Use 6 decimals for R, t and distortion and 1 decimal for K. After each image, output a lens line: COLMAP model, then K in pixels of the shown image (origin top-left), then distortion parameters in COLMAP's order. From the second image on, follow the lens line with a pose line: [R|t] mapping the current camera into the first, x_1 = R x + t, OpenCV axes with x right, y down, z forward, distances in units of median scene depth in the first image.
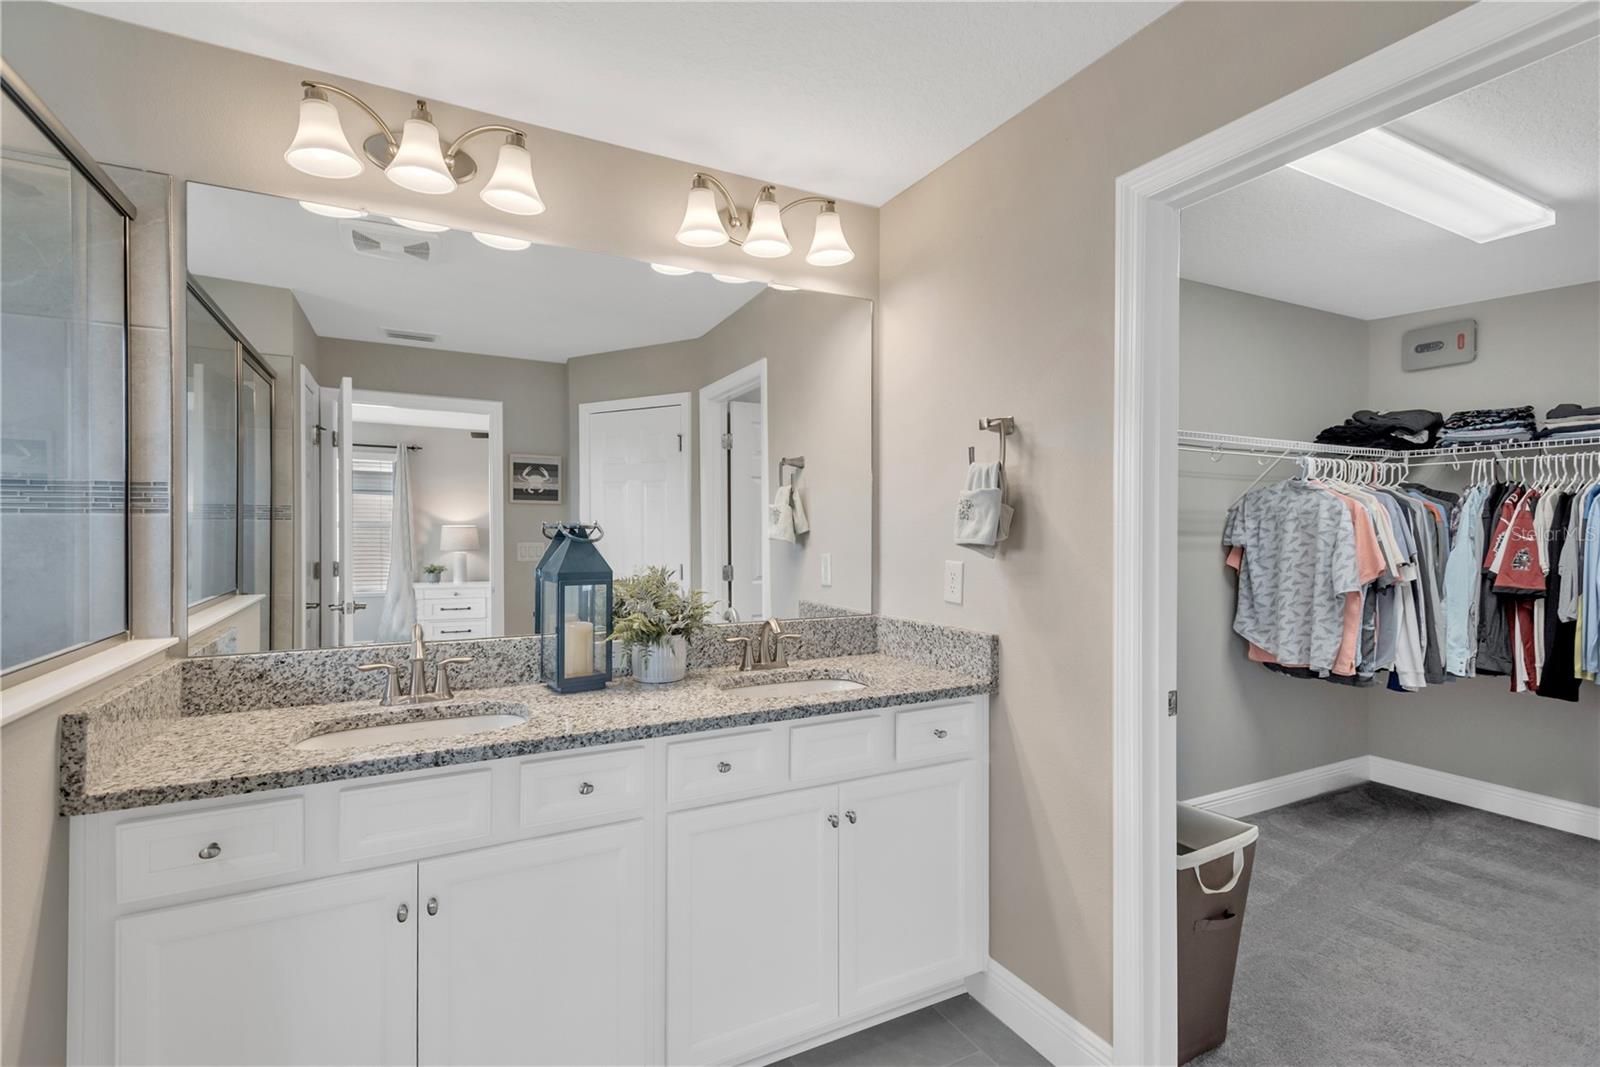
lens RADIAL K [[750.0, 0, 809.5], [0, 750.0, 530.4], [0, 0, 1]] dist [0.013625, -0.005138]
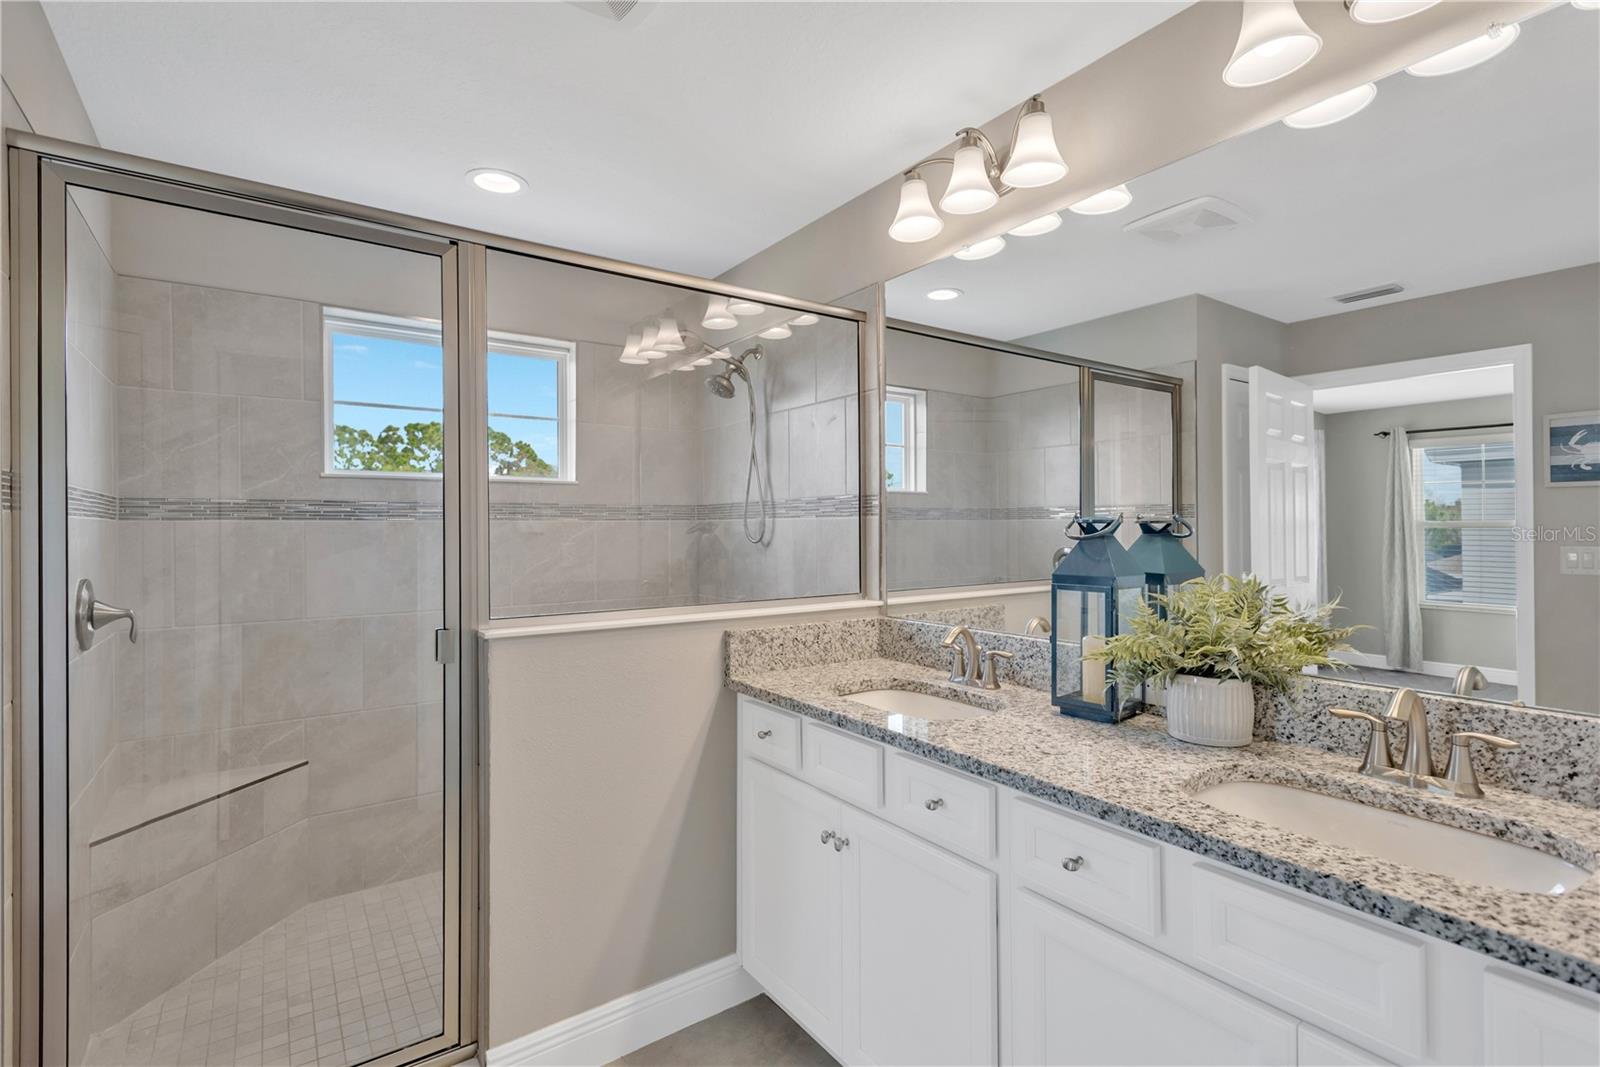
lens RADIAL K [[750.0, 0, 808.0], [0, 750.0, 530.4], [0, 0, 1]] dist [0.013625, -0.005138]
pose [[0.129138, 0.001115, -0.991626, 0.515631], [0.000513, 0.999999, 0.001192, 0.004596], [0.991626, -0.000663, 0.129137, 0.626656]]
